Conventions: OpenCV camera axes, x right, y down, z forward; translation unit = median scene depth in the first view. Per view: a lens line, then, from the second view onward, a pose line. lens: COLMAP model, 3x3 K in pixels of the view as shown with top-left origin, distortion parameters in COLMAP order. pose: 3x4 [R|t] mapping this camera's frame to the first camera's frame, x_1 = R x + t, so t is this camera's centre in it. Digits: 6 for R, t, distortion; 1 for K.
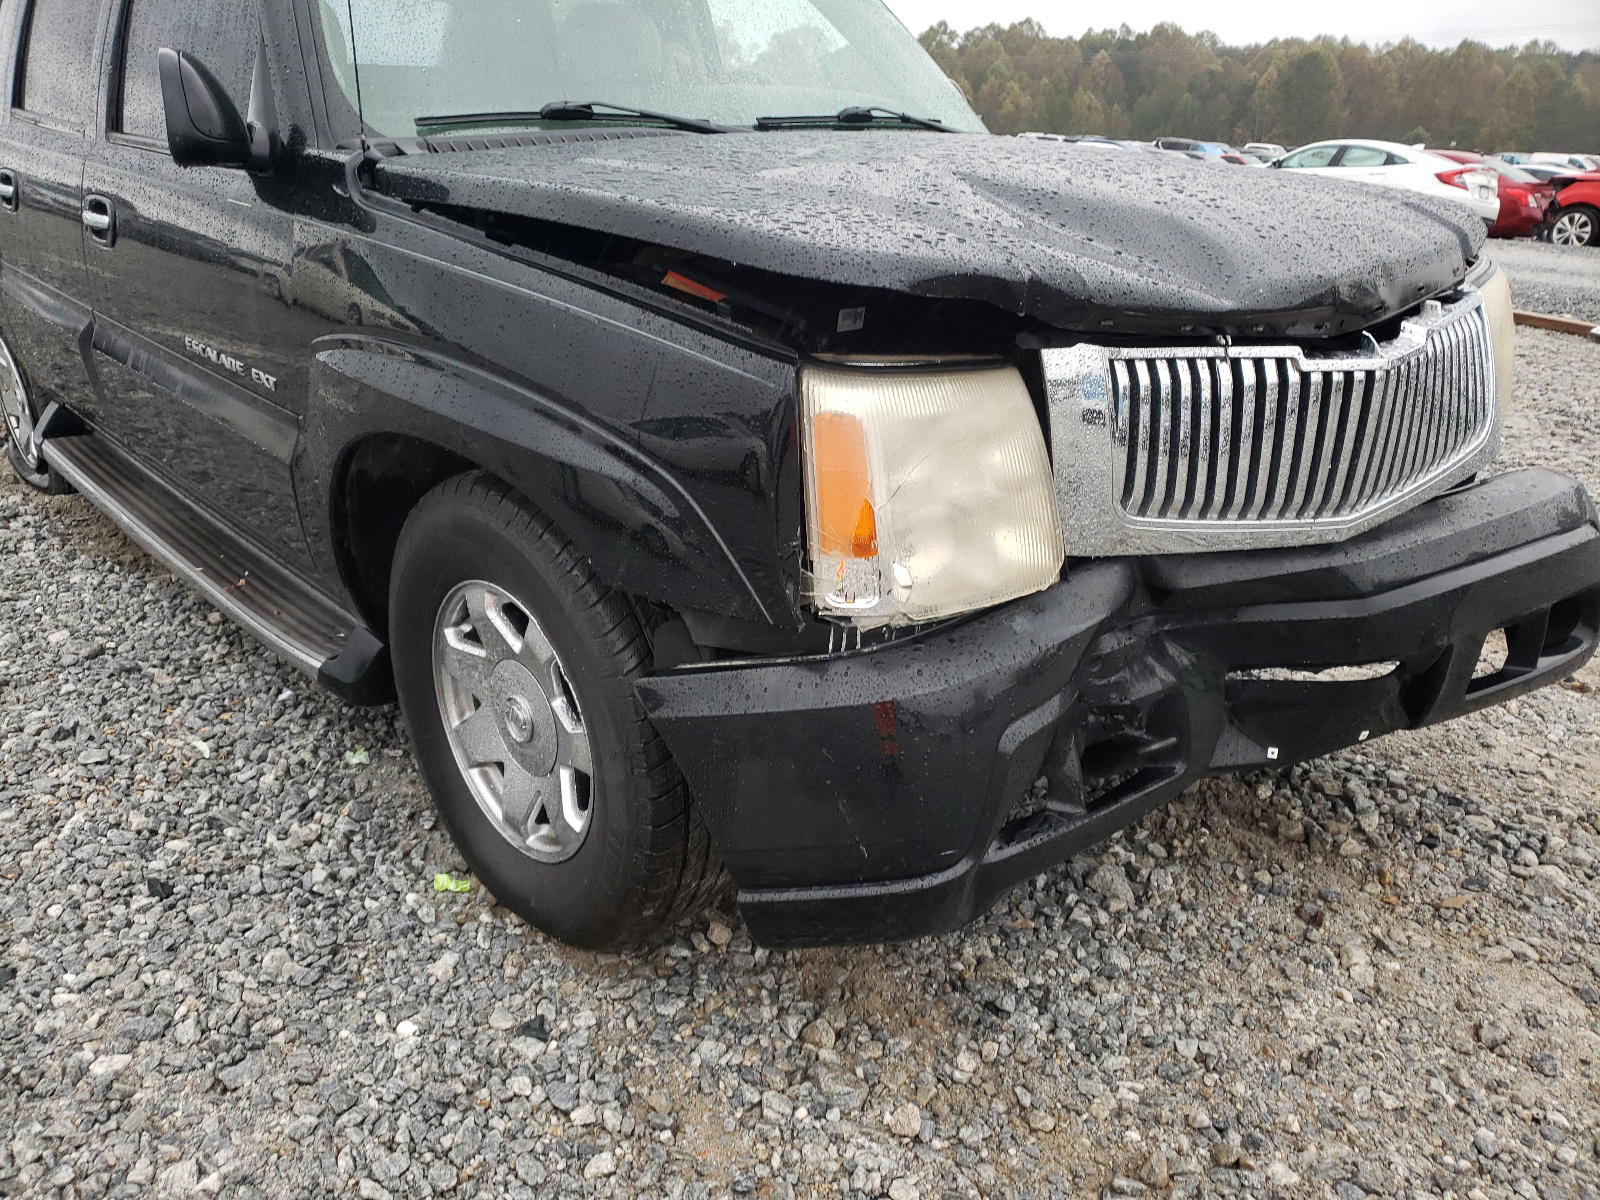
lens RADIAL K [[1247.2, 0, 799.8], [0, 1247.2, 605.9], [0, 0, 1]] dist [0.025257, -0.000564]
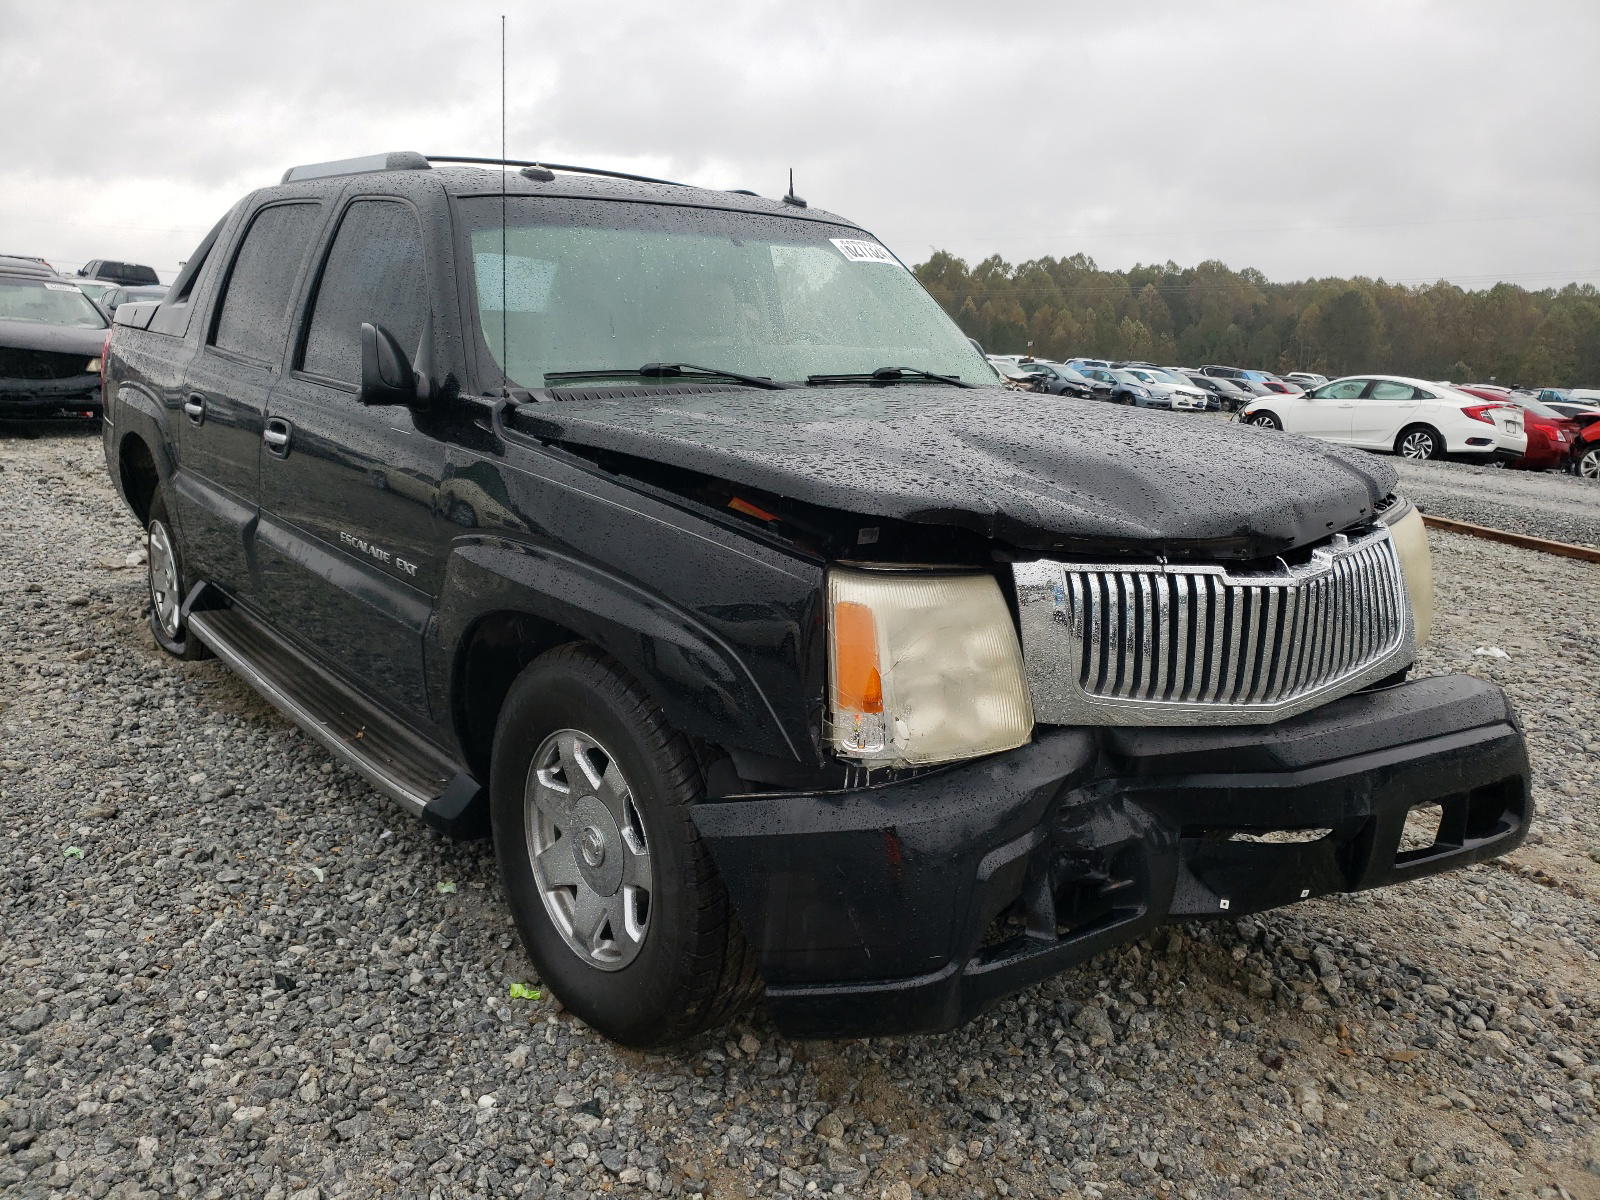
lens RADIAL K [[1247.2, 0, 799.8], [0, 1247.2, 605.9], [0, 0, 1]] dist [0.025257, -0.000564]
pose [[0.998603, 0.031714, -0.042268, 0.018716], [-0.038002, 0.986803, -0.157406, 0.040007], [0.036718, 0.158792, 0.986629, -0.214469]]
